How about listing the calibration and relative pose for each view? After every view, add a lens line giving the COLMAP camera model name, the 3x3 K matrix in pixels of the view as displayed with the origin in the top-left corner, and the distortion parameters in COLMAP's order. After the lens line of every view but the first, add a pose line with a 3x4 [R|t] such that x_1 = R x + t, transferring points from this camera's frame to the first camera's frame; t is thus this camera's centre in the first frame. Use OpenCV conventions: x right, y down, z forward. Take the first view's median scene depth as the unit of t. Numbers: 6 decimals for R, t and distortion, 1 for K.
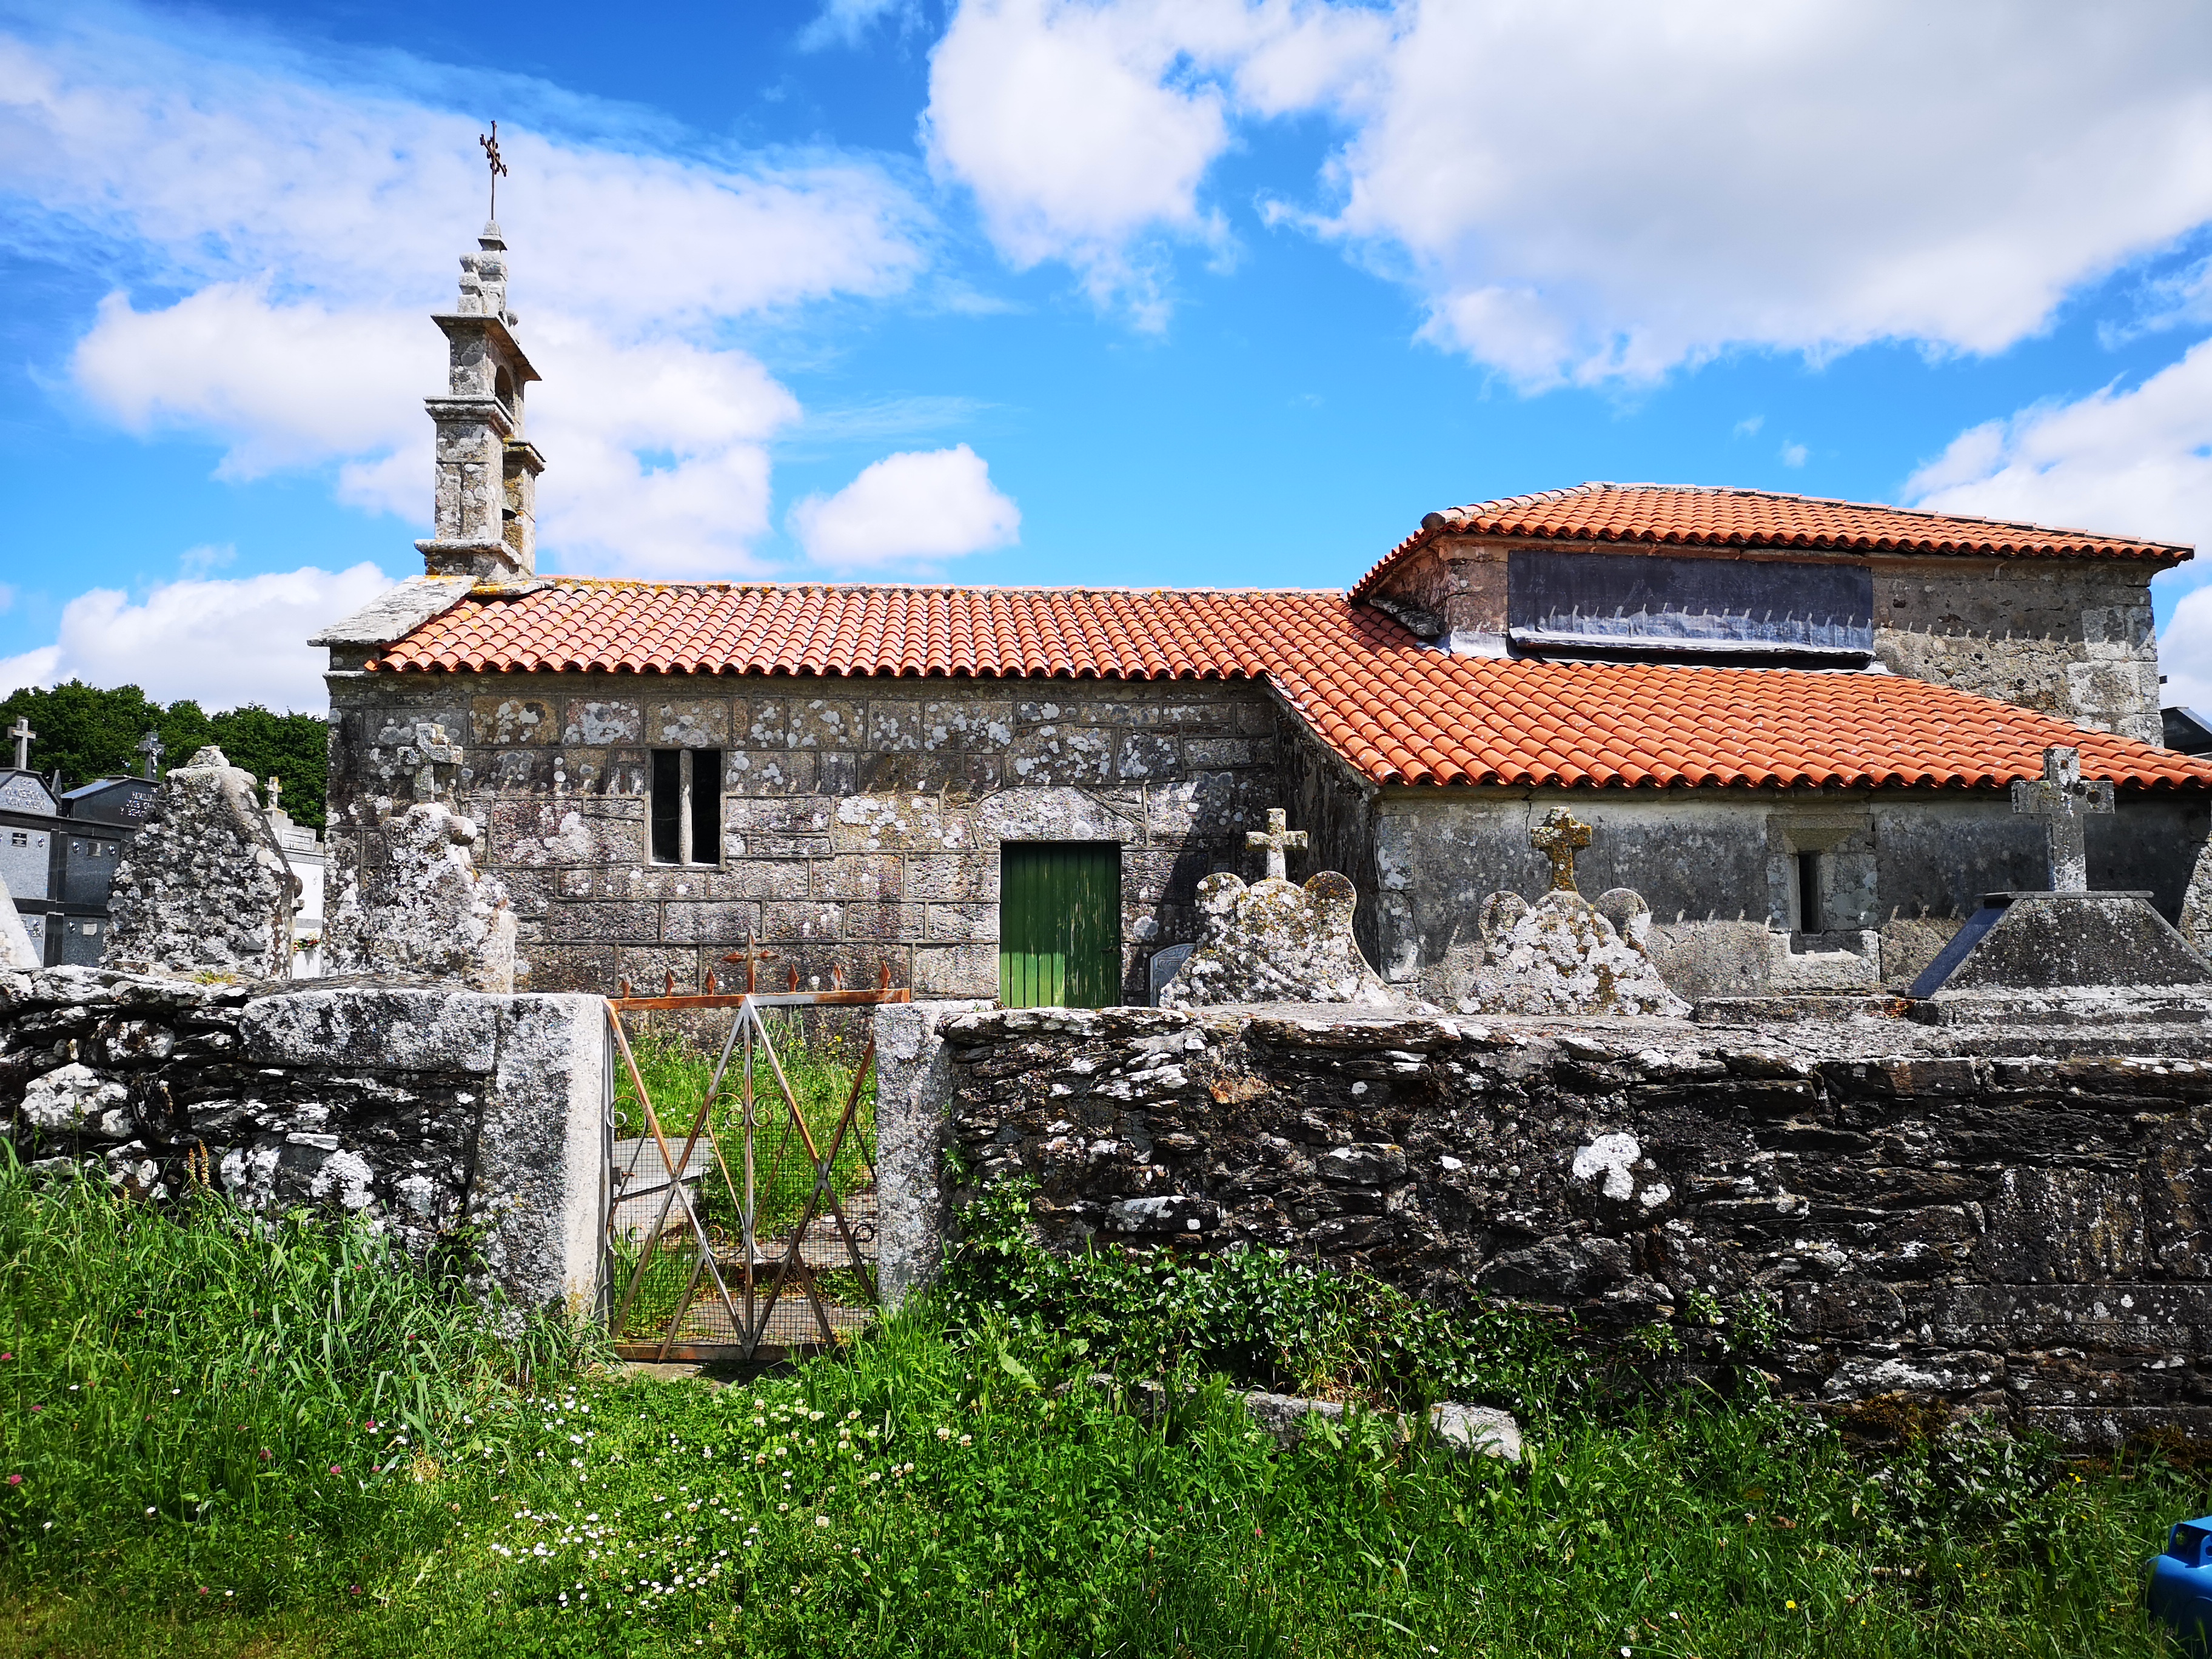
lens RADIAL K [[1698.7, 0, 1089.7], [0, 1698.7, 836.2], [0, 0, 1]] dist [0.062579, -0.052688]
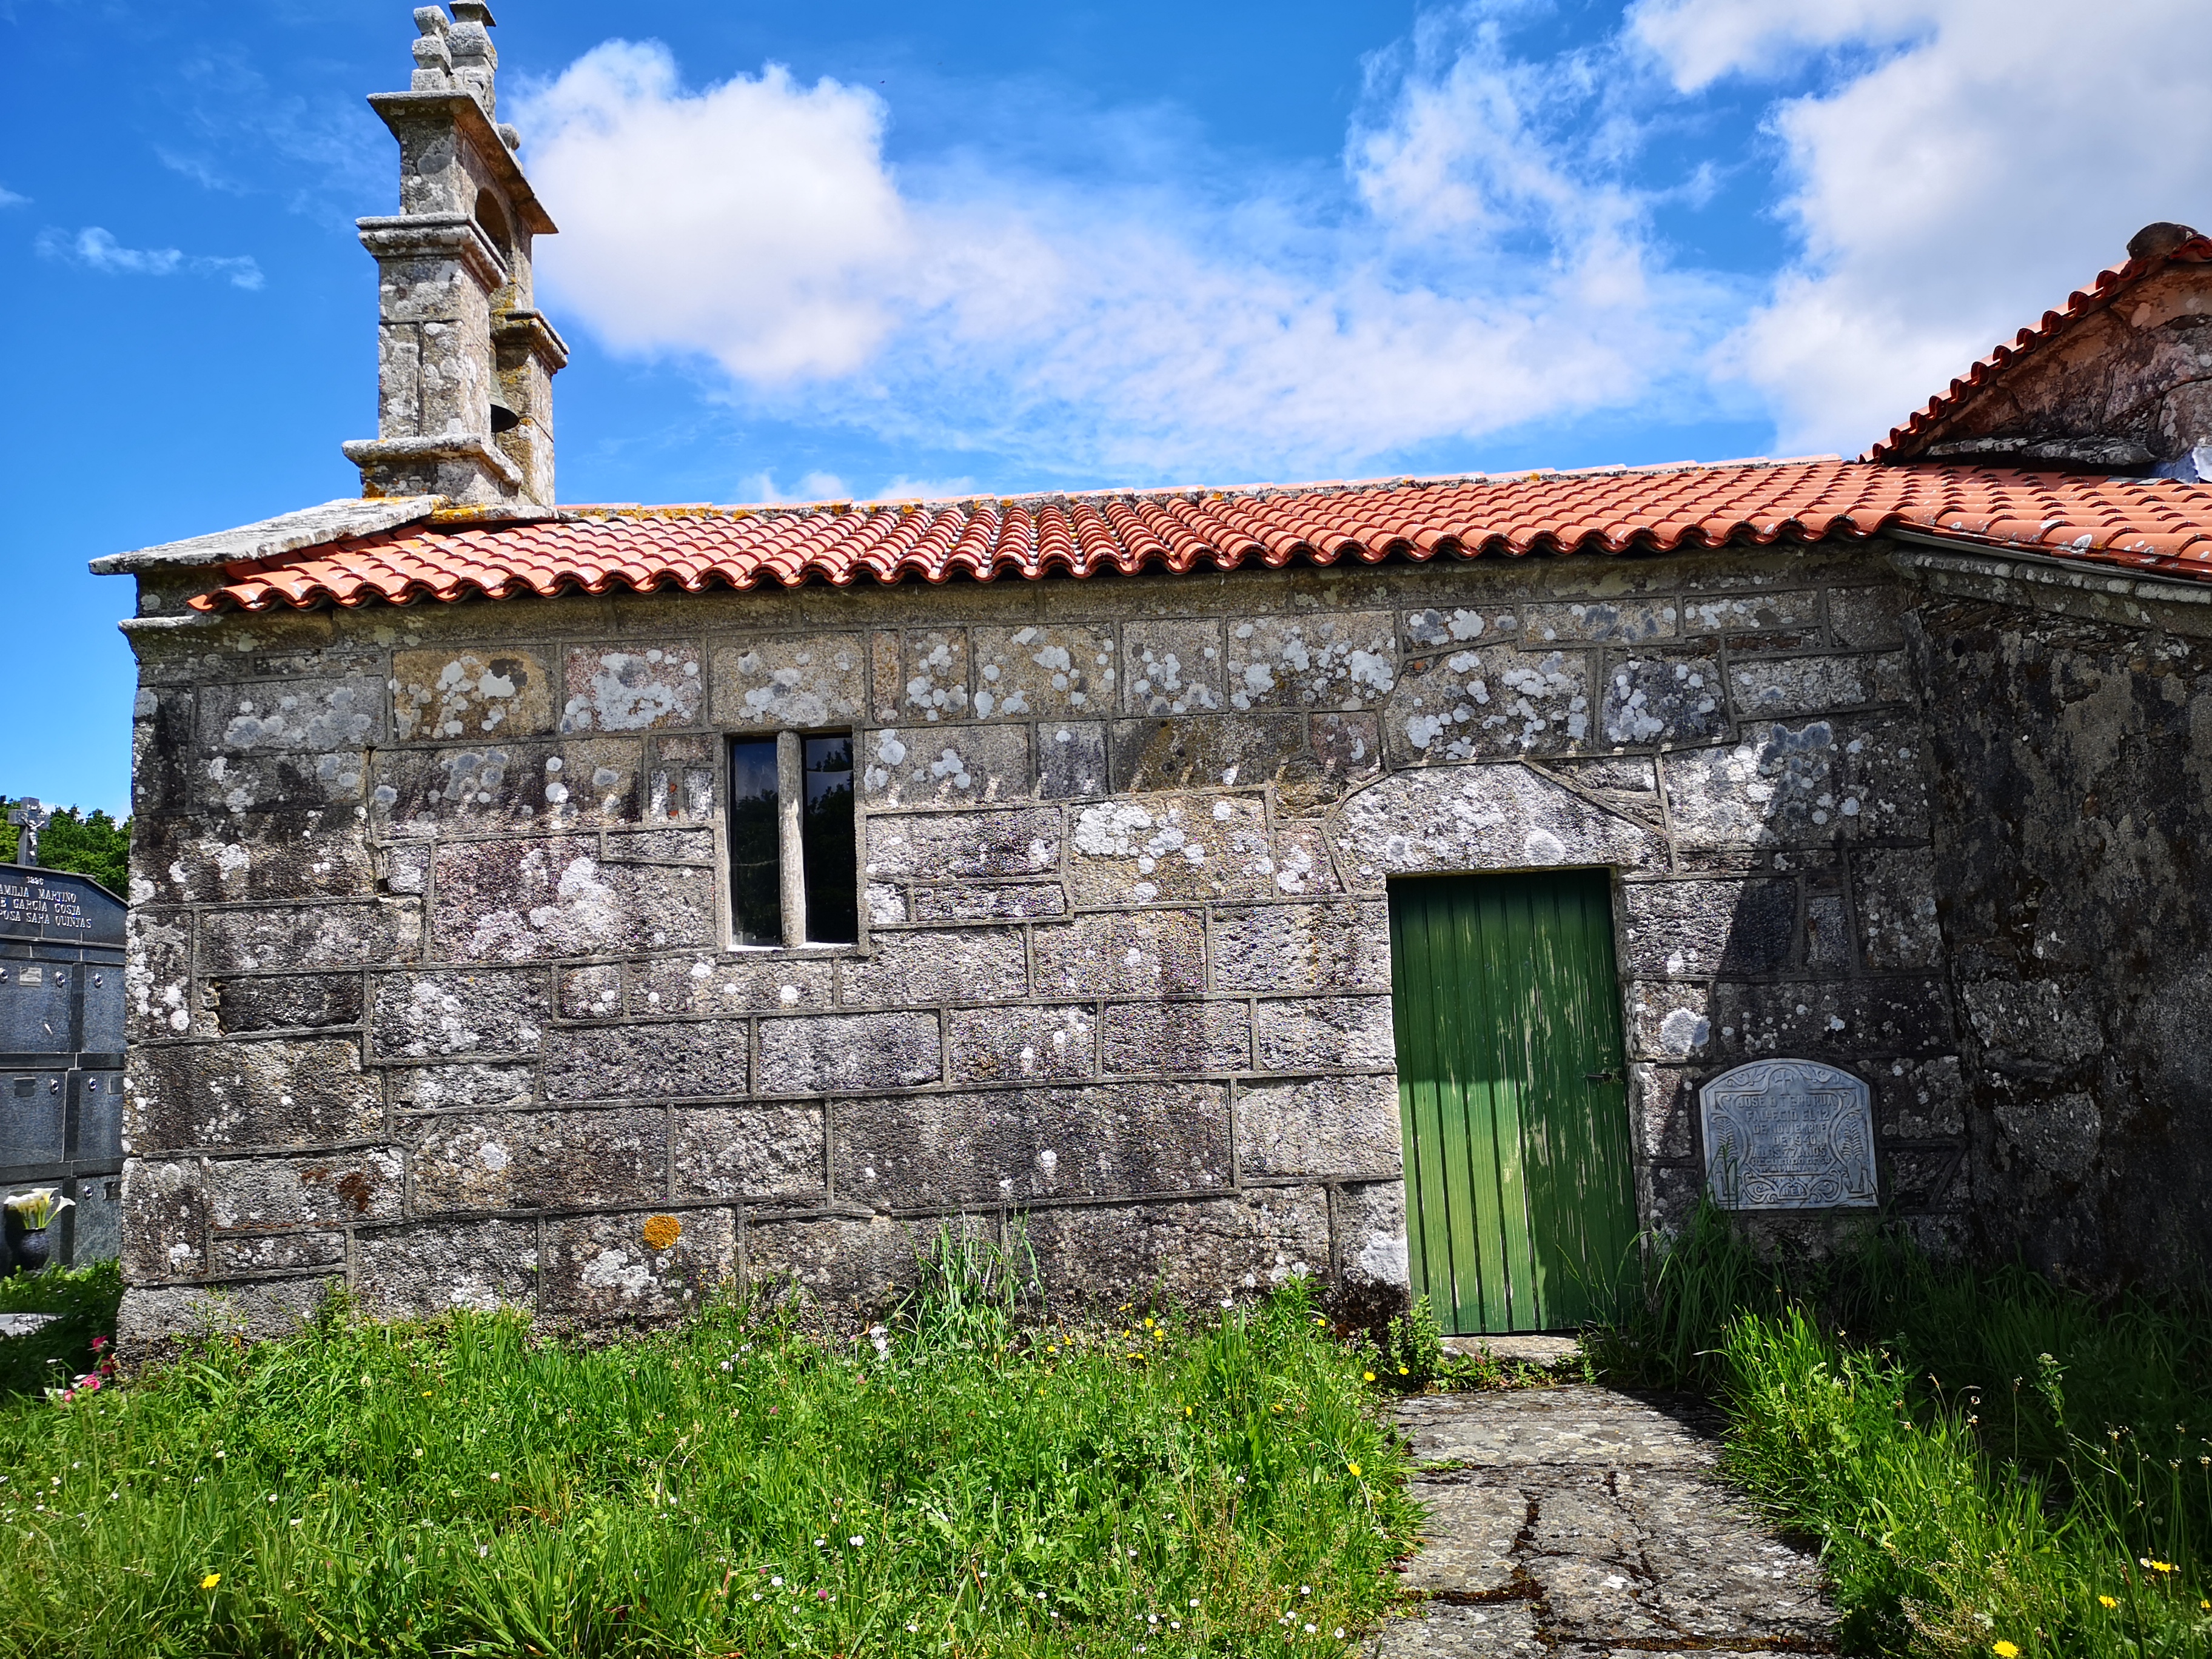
lens RADIAL K [[1698.7, 0, 1101.9], [0, 1698.7, 830.0], [0, 0, 1]] dist [0.062579, -0.052688]
pose [[0.997200, -0.049169, -0.056343, -0.110003], [0.046188, 0.997523, -0.053045, 0.012794], [0.058812, 0.050294, 0.997001, 0.474718]]
